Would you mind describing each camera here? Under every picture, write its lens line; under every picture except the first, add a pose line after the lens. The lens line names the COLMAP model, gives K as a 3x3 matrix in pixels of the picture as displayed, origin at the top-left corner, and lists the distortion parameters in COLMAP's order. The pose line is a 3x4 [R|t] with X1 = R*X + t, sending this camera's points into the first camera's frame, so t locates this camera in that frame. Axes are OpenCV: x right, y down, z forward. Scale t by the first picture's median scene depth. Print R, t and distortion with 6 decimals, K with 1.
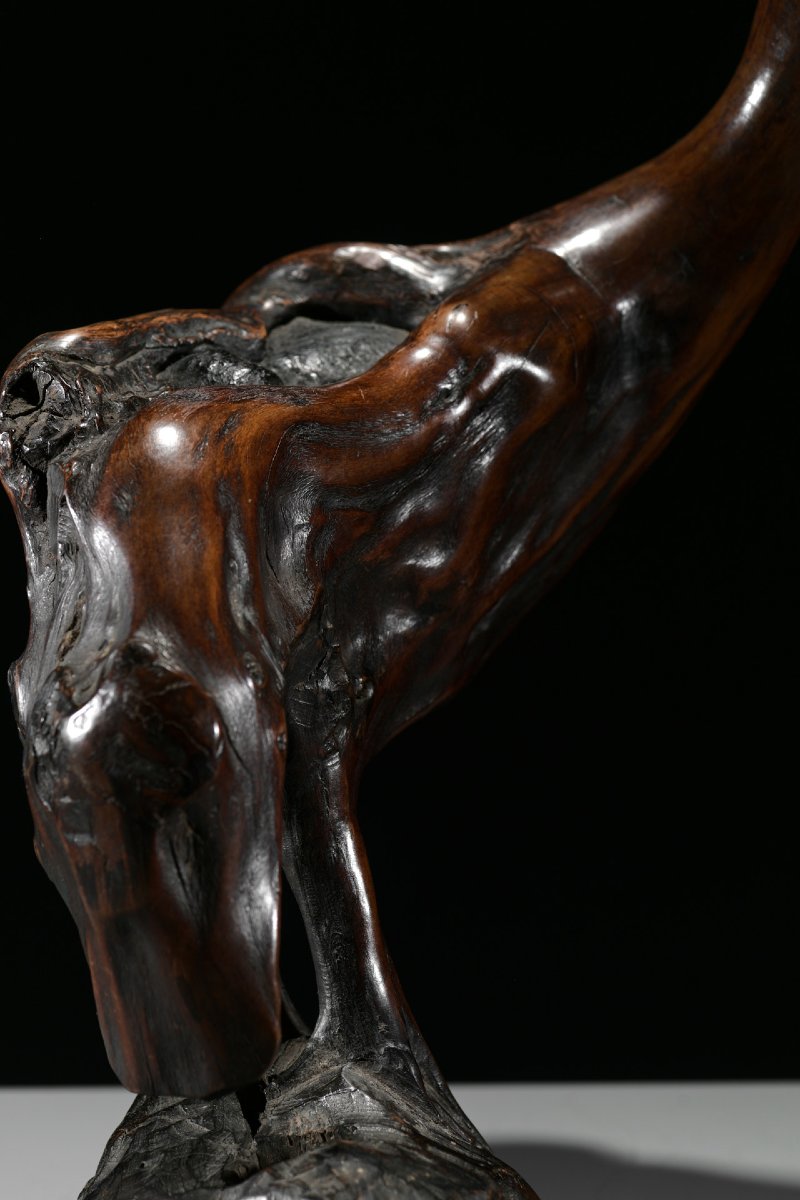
lens RADIAL K [[4597.3, 0, 400.0], [0, 4597.3, 600.0], [0, 0, 1]] dist [0.058212, -7.632615]
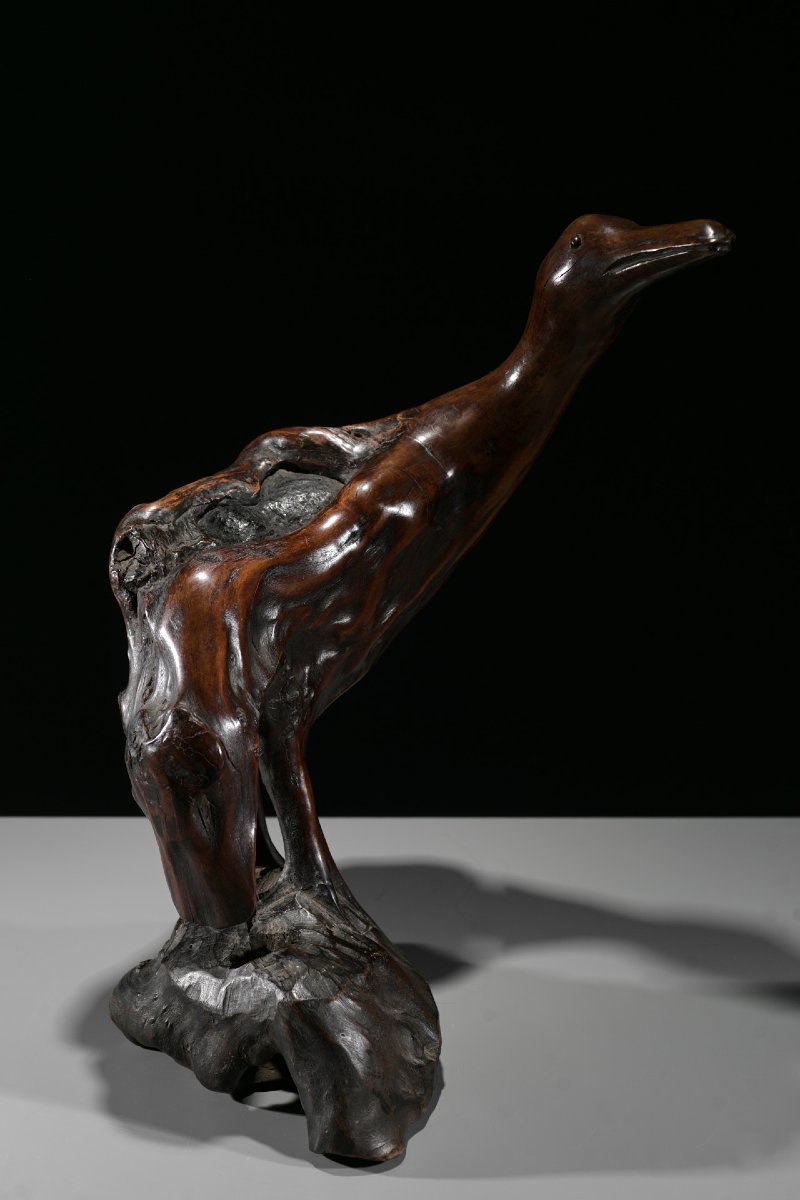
lens RADIAL K [[4597.3, 0, 400.0], [0, 4597.3, 600.0], [0, 0, 1]] dist [0.058212, -7.632615]
pose [[0.998263, 0.012163, -0.057646, 0.139565], [0.001471, 0.973005, 0.230779, -0.459224], [0.058896, -0.230463, 0.971297, -0.828644]]
